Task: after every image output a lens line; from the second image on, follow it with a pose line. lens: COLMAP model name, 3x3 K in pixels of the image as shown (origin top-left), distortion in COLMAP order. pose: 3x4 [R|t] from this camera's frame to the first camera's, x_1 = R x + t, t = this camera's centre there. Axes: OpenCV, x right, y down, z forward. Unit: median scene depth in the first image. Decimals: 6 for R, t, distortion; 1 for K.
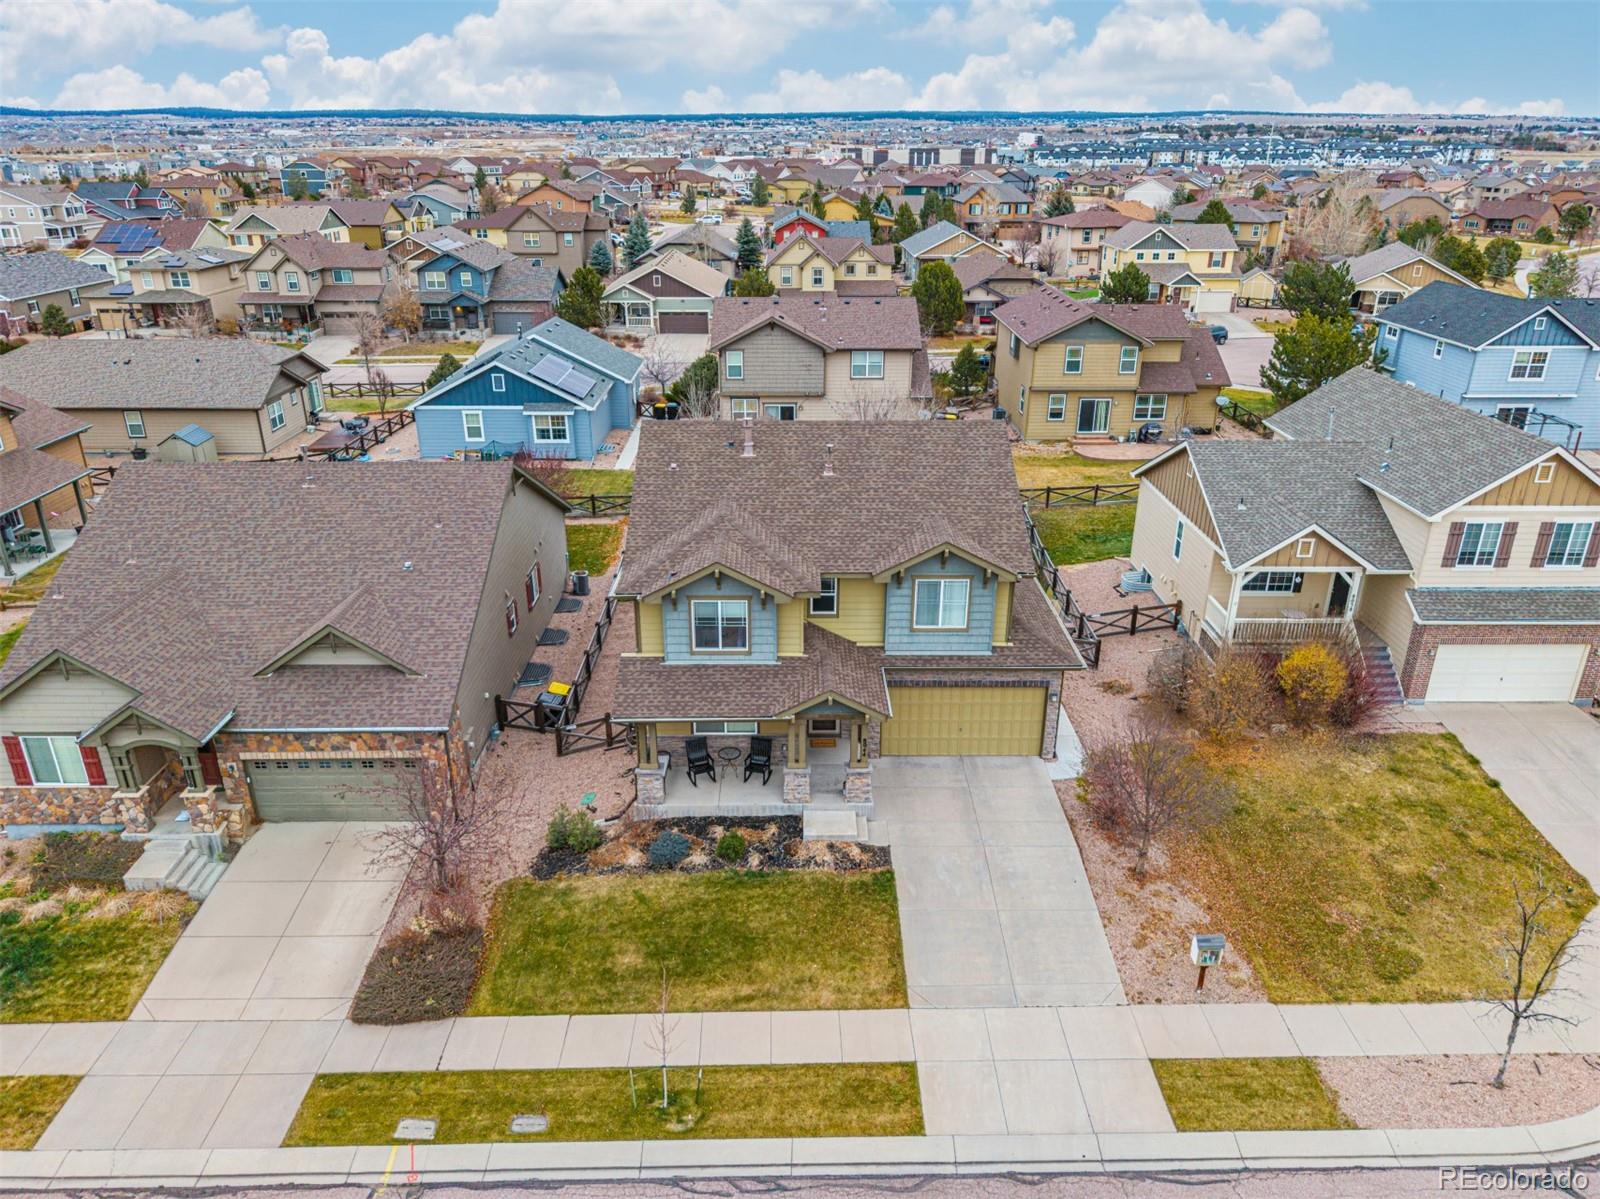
lens RADIAL K [[1084.7, 0, 800.0], [0, 1084.7, 599.5], [0, 0, 1]] dist [0.069301, -0.090110]
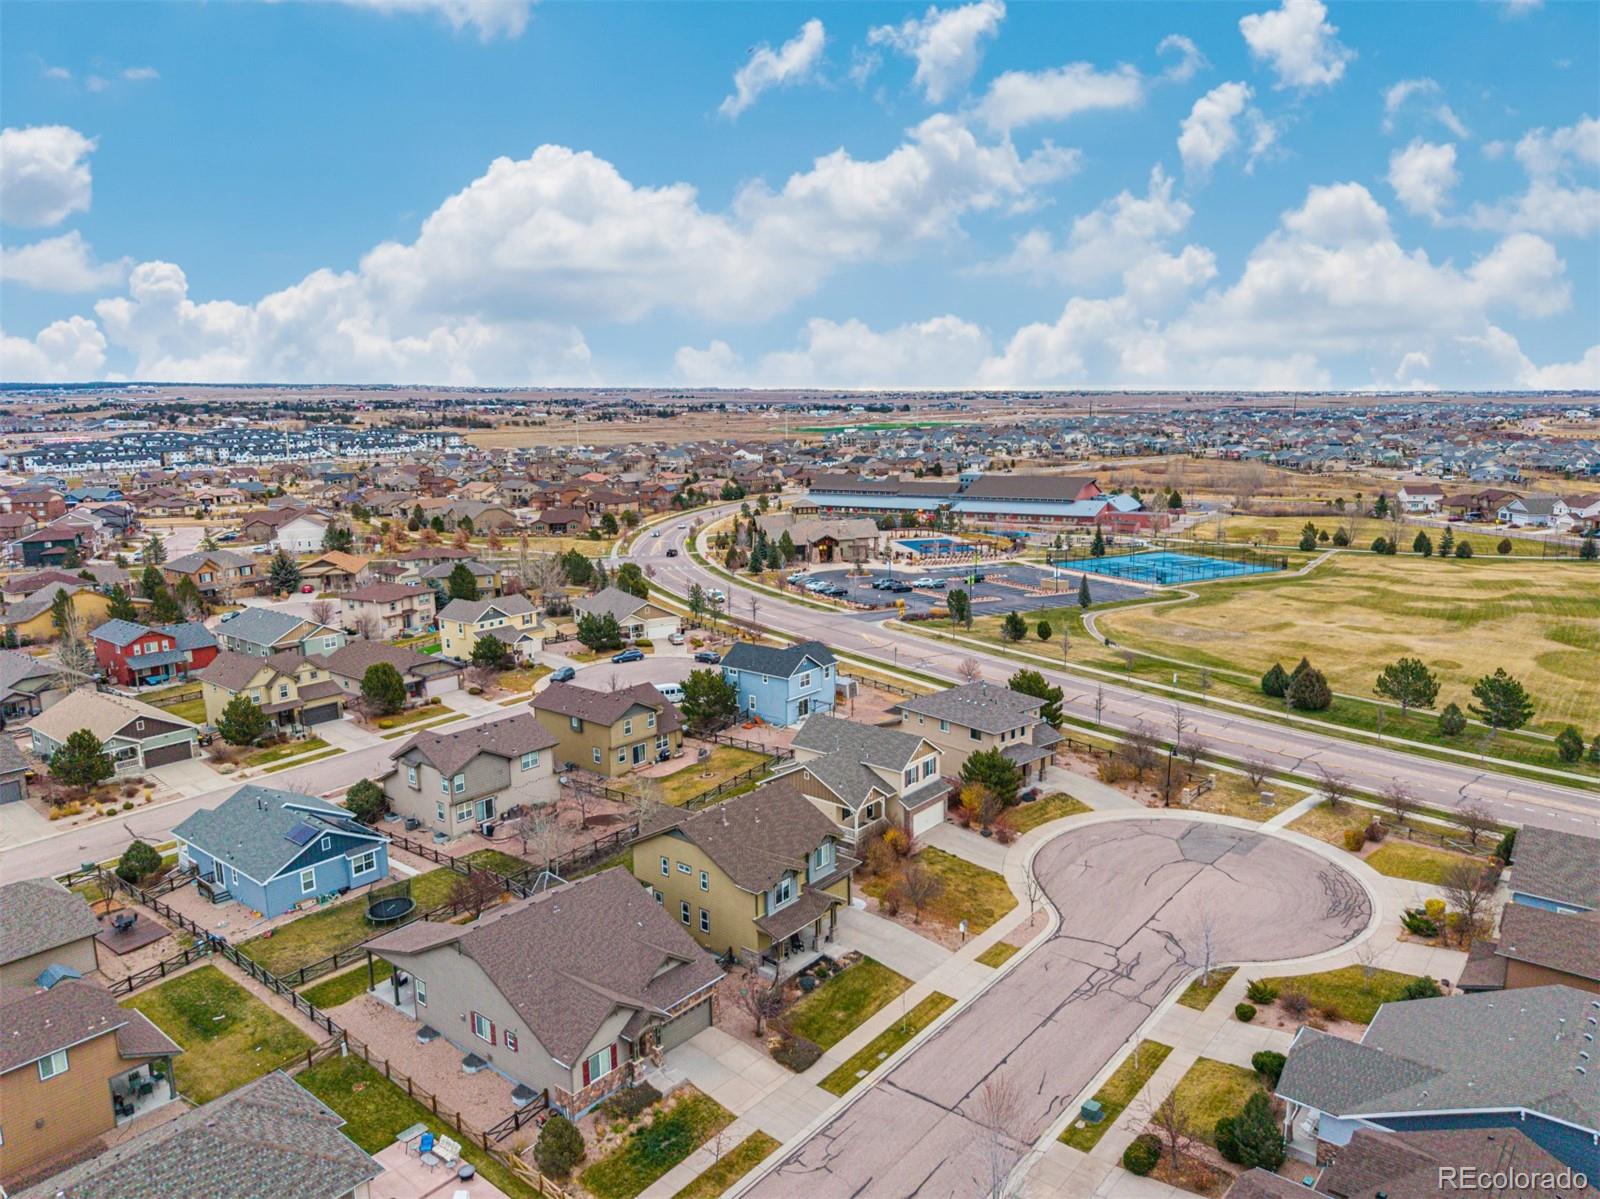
lens RADIAL K [[1087.2, 0, 794.7], [0, 1087.2, 591.7], [0, 0, 1]] dist [0.039689, -0.059871]
pose [[0.652894, -0.145930, 0.743259, -1.798509], [0.313943, 0.945147, -0.090206, -0.389144], [-0.689326, 0.292236, 0.662894, -0.876126]]
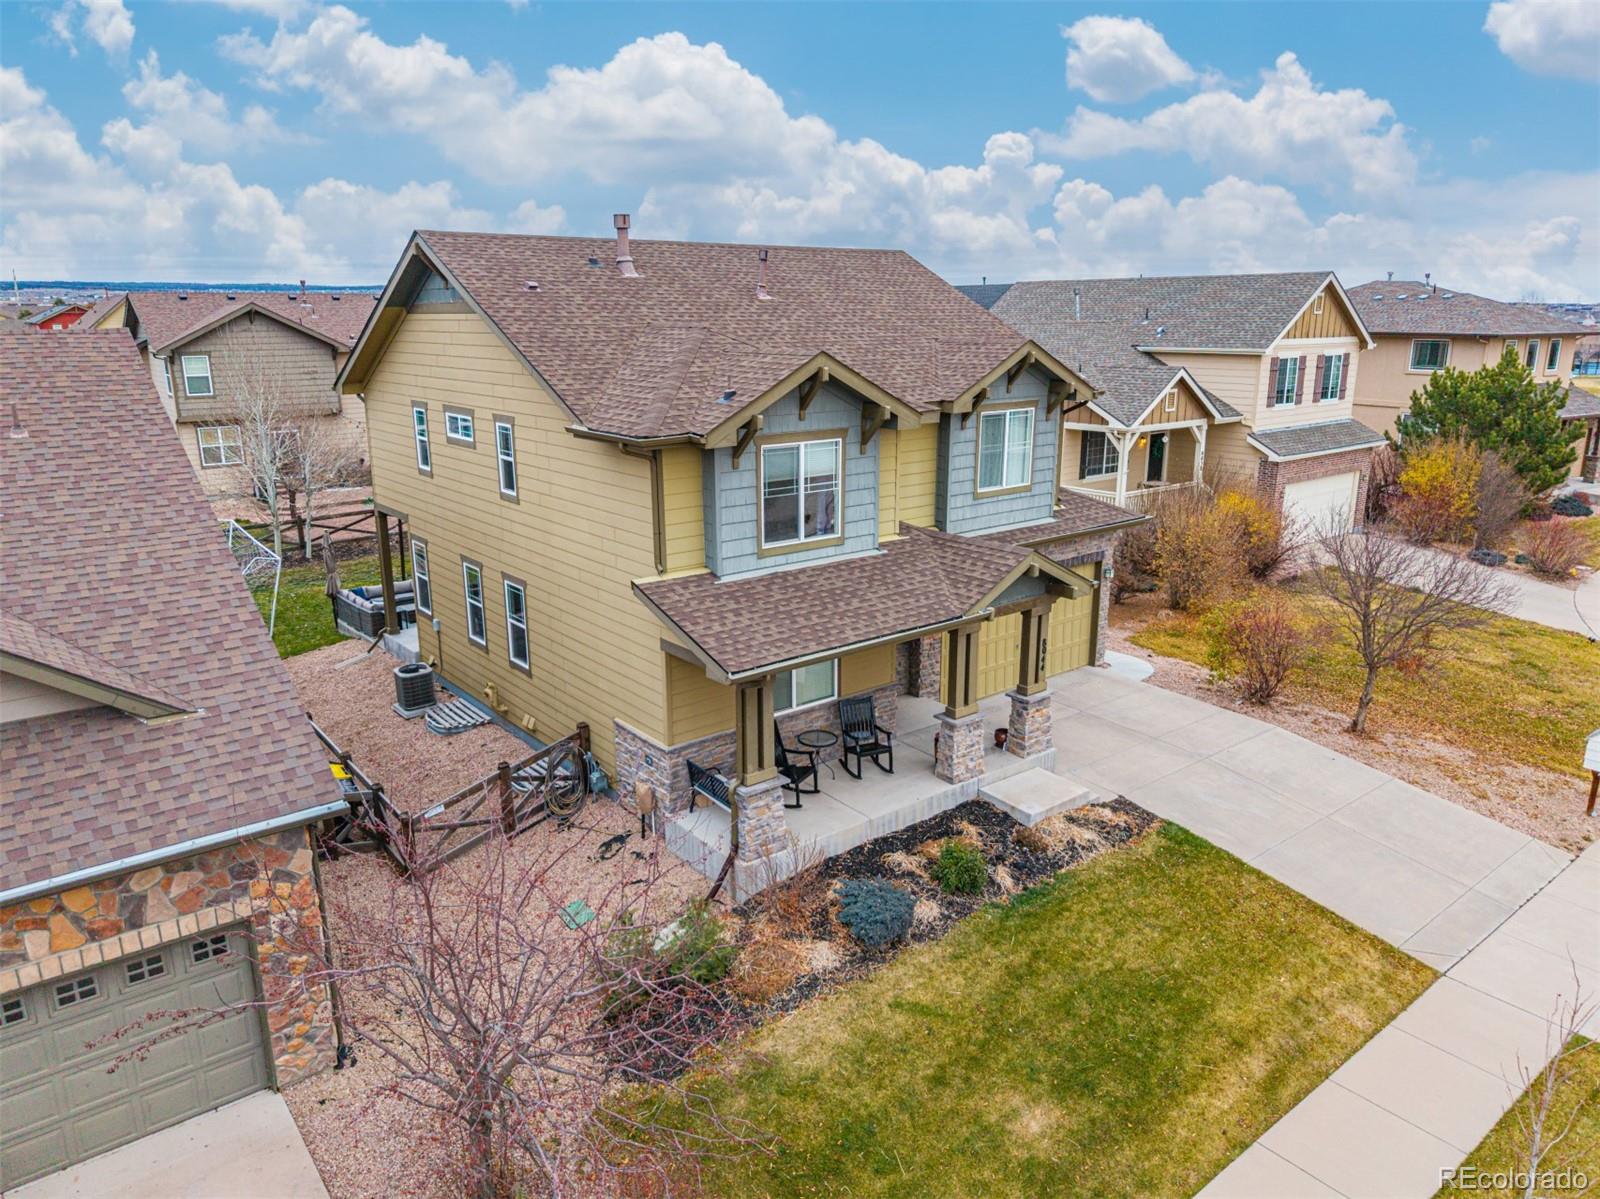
lens RADIAL K [[1087.2, 0, 794.7], [0, 1087.2, 591.7], [0, 0, 1]] dist [0.039689, -0.059871]
pose [[0.796073, -0.160520, 0.583525, -0.399280], [0.246048, 0.966746, -0.069730, 0.108504], [-0.552928, 0.199085, 0.809096, 0.560588]]
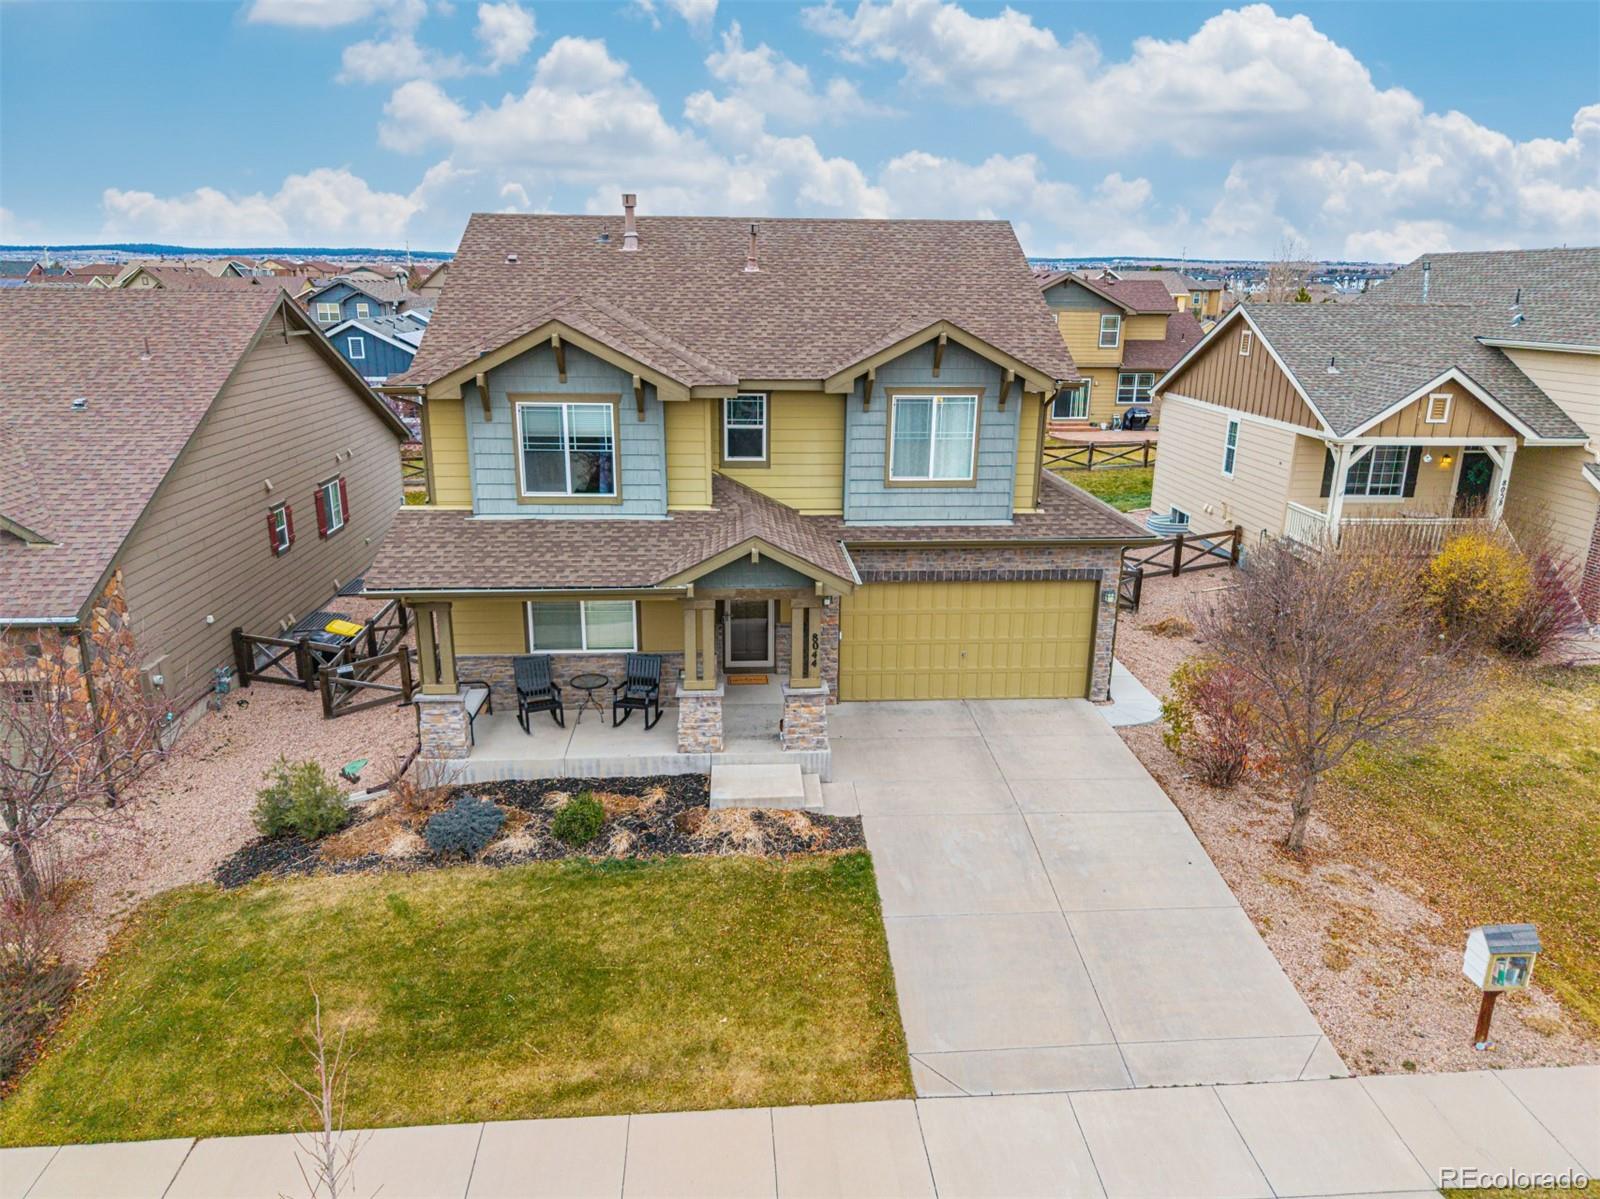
lens RADIAL K [[1077.6, 0, 797.5], [0, 1077.6, 598.8], [0, 0, 1]] dist [0.018000, -0.003217]
pose [[0.998548, -0.007614, 0.053333, 0.019119], [0.013397, 0.993959, -0.108936, 0.168544], [-0.052182, 0.109492, 0.992617, 0.412263]]
